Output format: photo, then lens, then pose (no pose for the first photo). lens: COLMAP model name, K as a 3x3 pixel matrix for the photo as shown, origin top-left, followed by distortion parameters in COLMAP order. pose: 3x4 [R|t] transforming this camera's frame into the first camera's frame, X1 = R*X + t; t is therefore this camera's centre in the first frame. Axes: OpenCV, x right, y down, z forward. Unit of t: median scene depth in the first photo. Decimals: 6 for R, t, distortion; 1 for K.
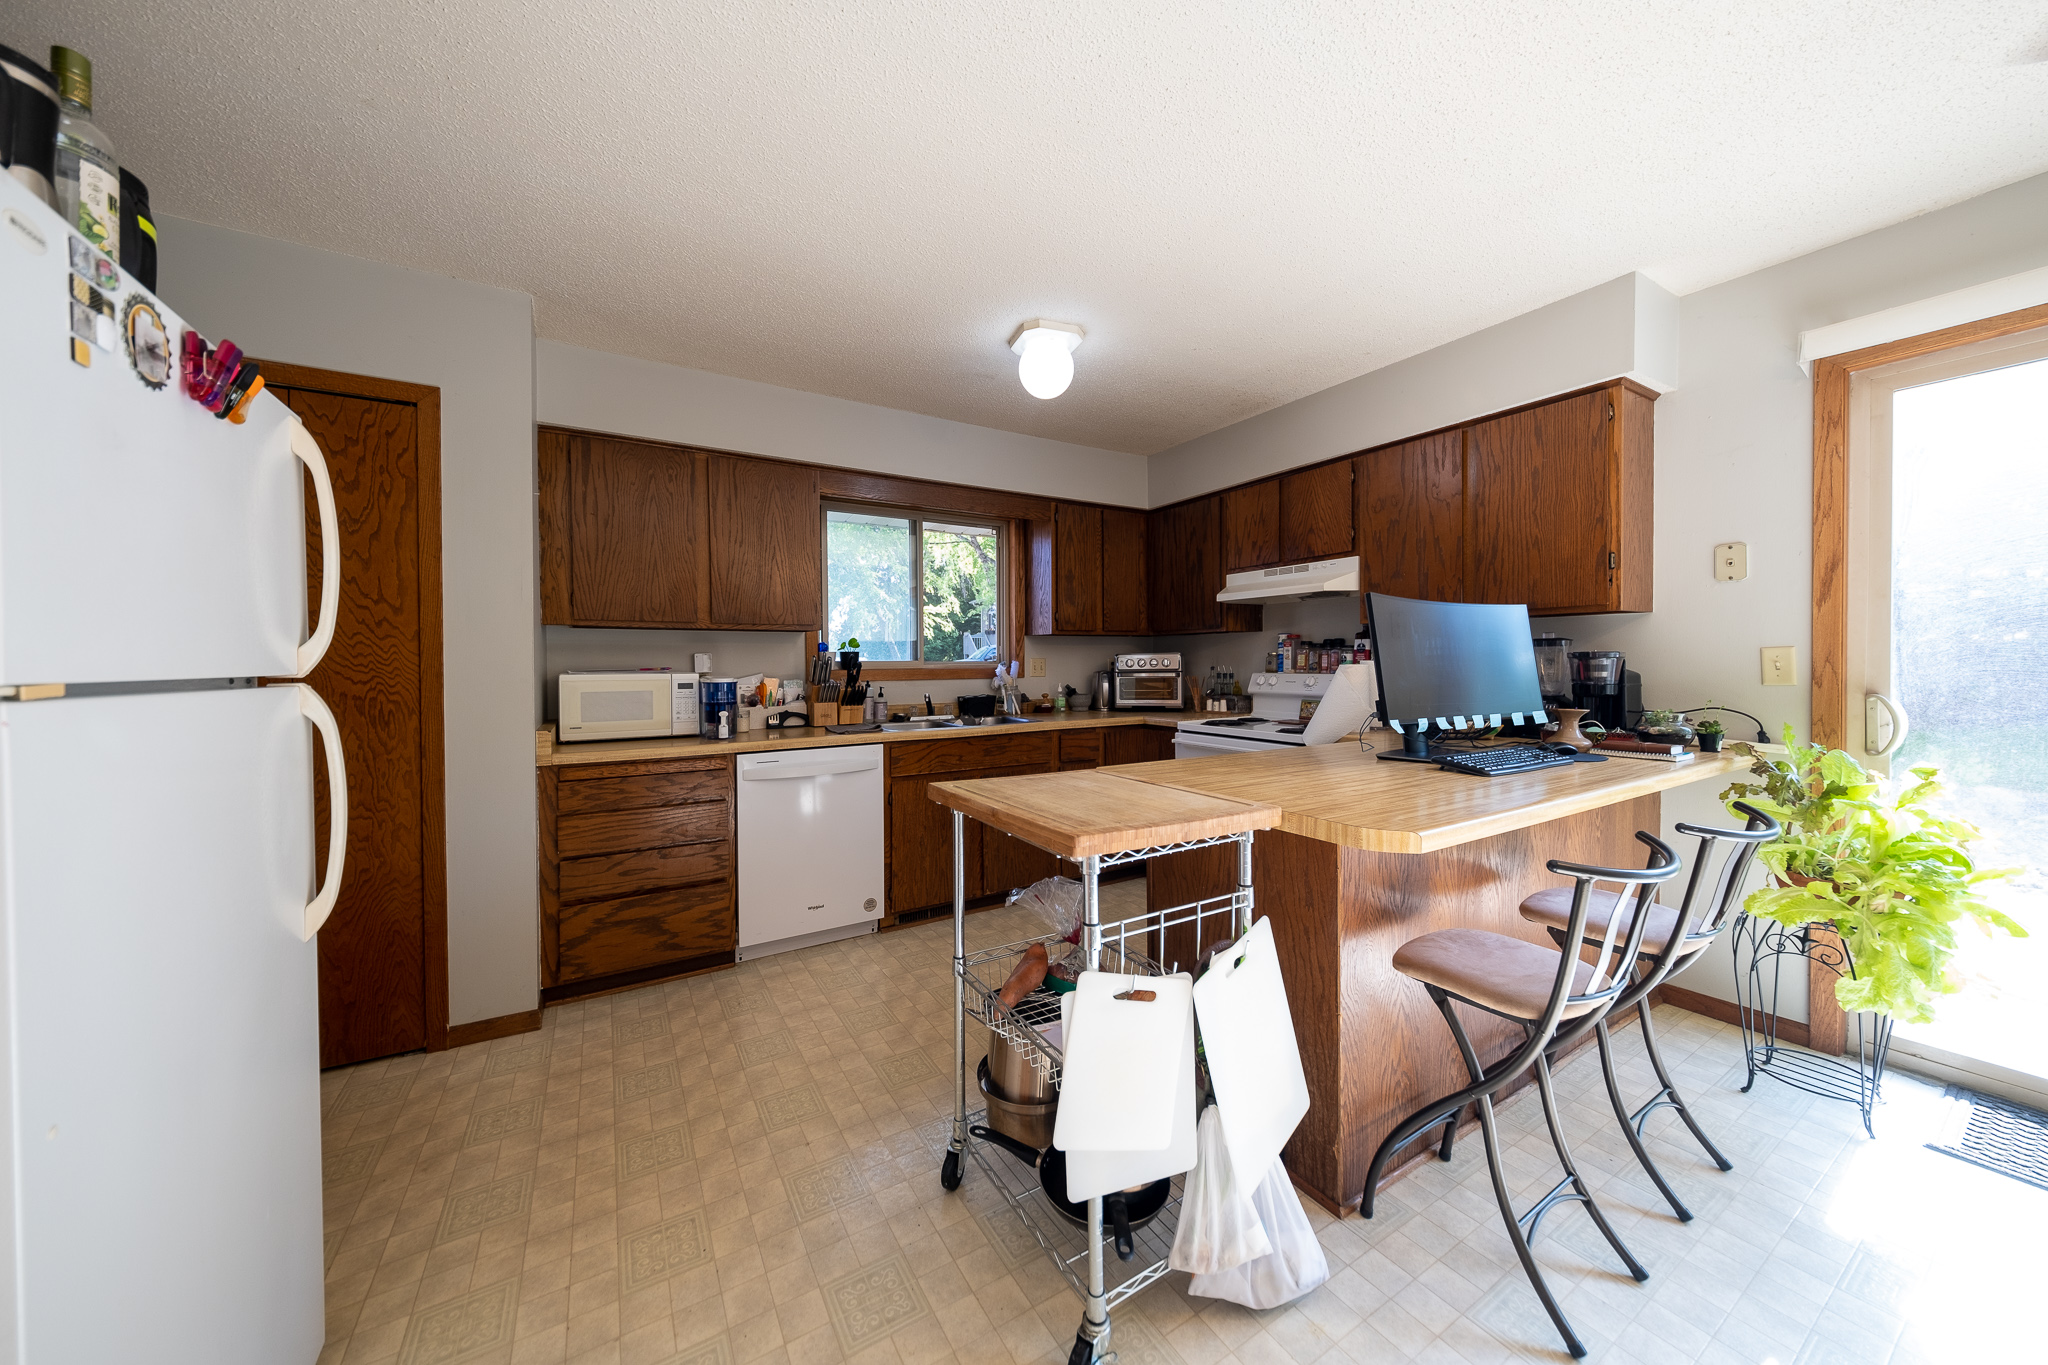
lens RADIAL K [[697.5, 0, 1024.0], [0, 697.5, 682.5], [0, 0, 1]] dist [0.016180, -0.008115]
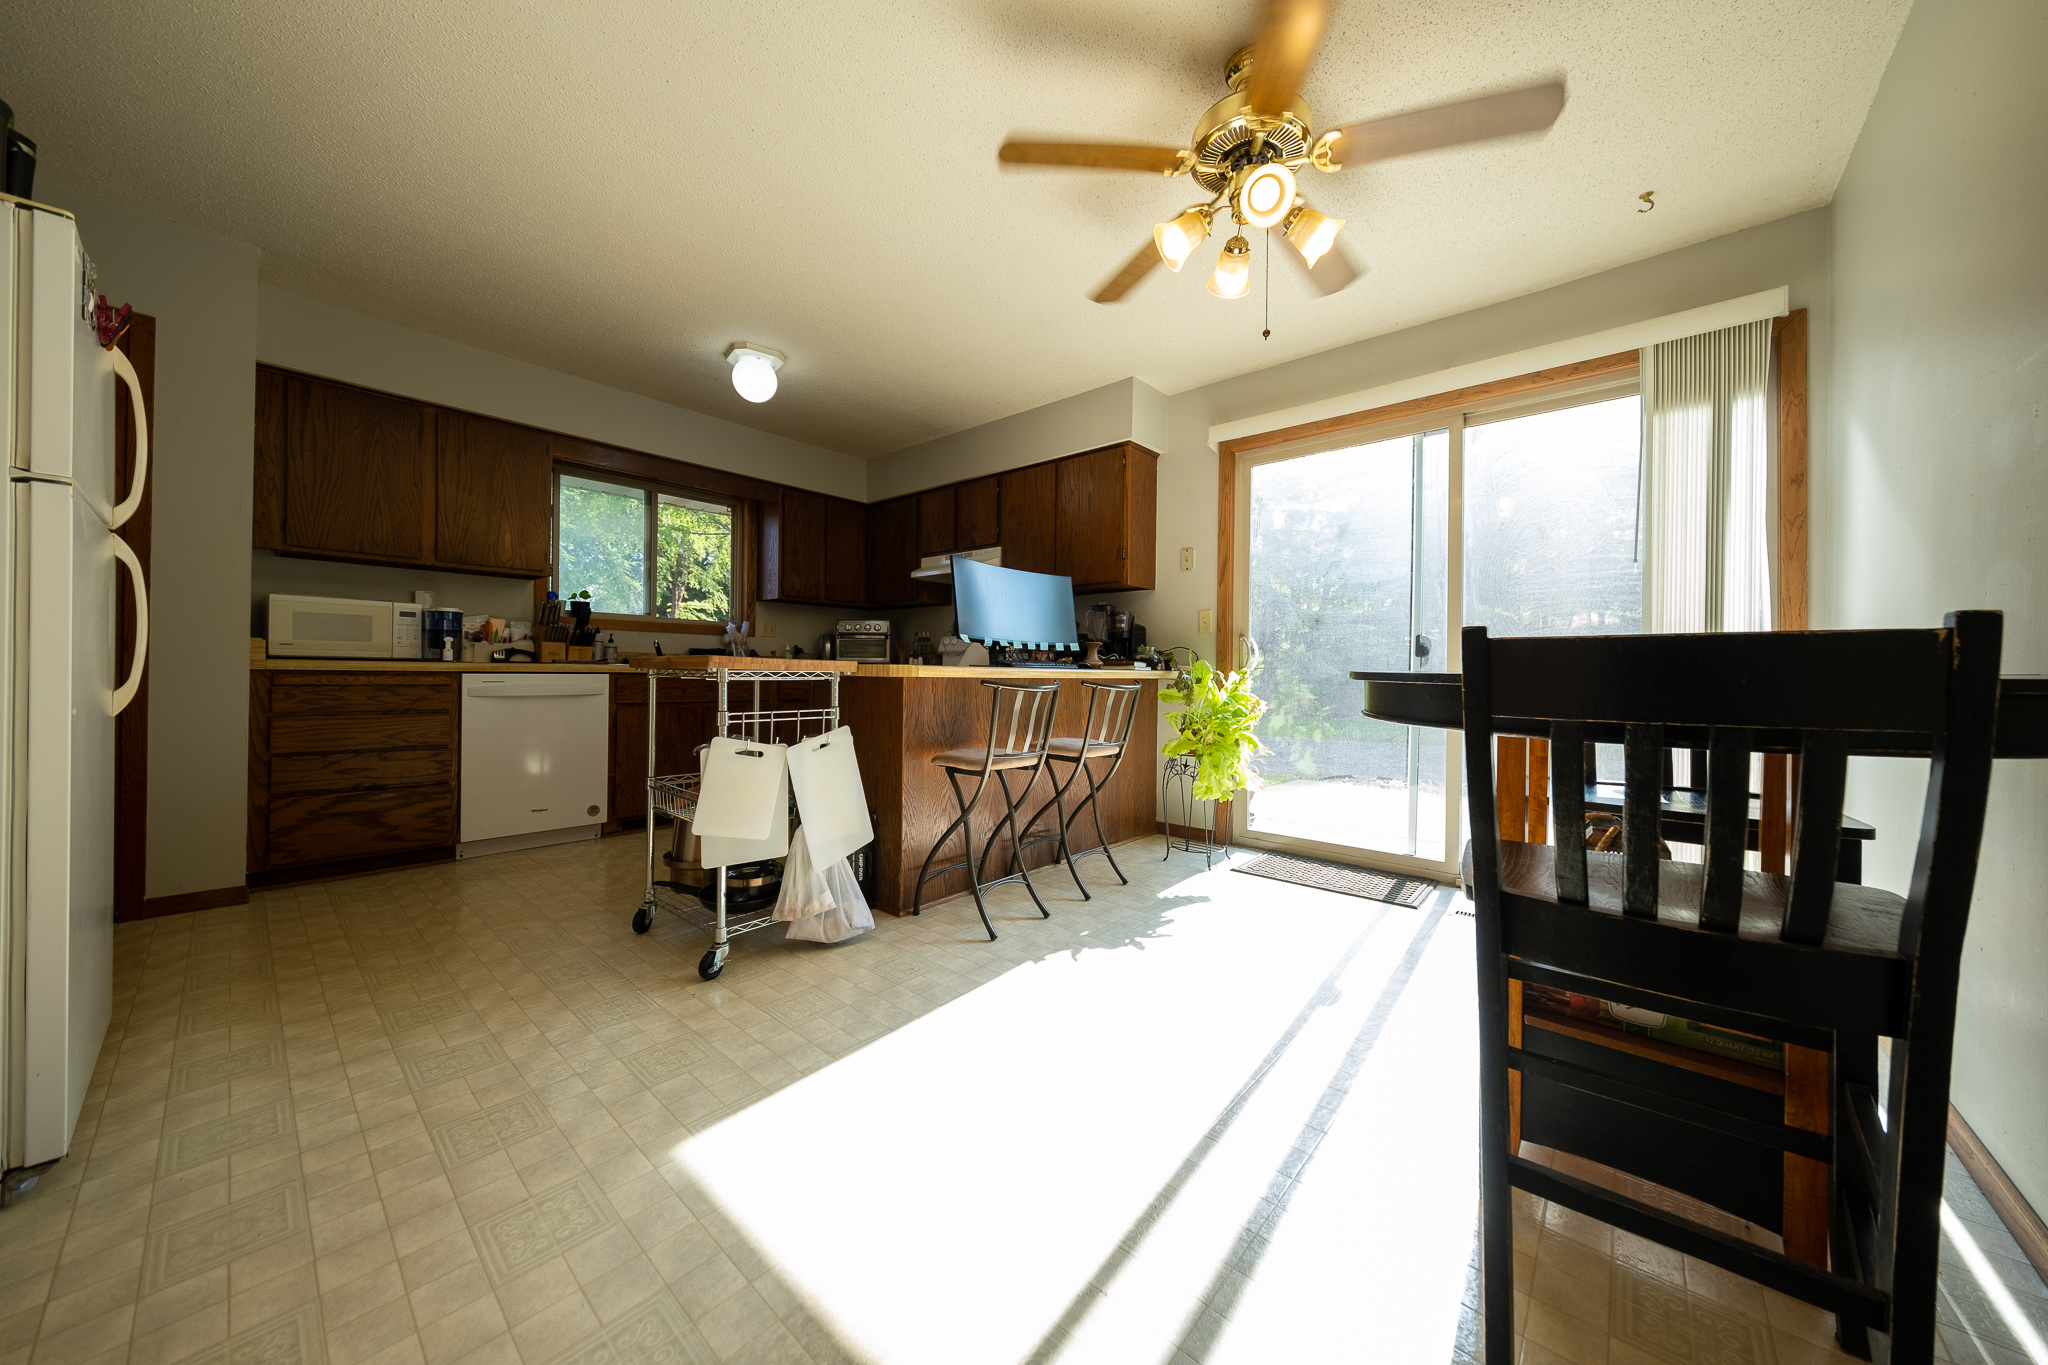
lens RADIAL K [[697.5, 0, 1024.0], [0, 697.5, 682.5], [0, 0, 1]] dist [0.016180, -0.008115]
pose [[0.953821, 0.017312, 0.299875, 0.123416], [-0.012883, 0.999777, -0.016738, 0.126509], [-0.300098, 0.012102, 0.953832, -0.375901]]
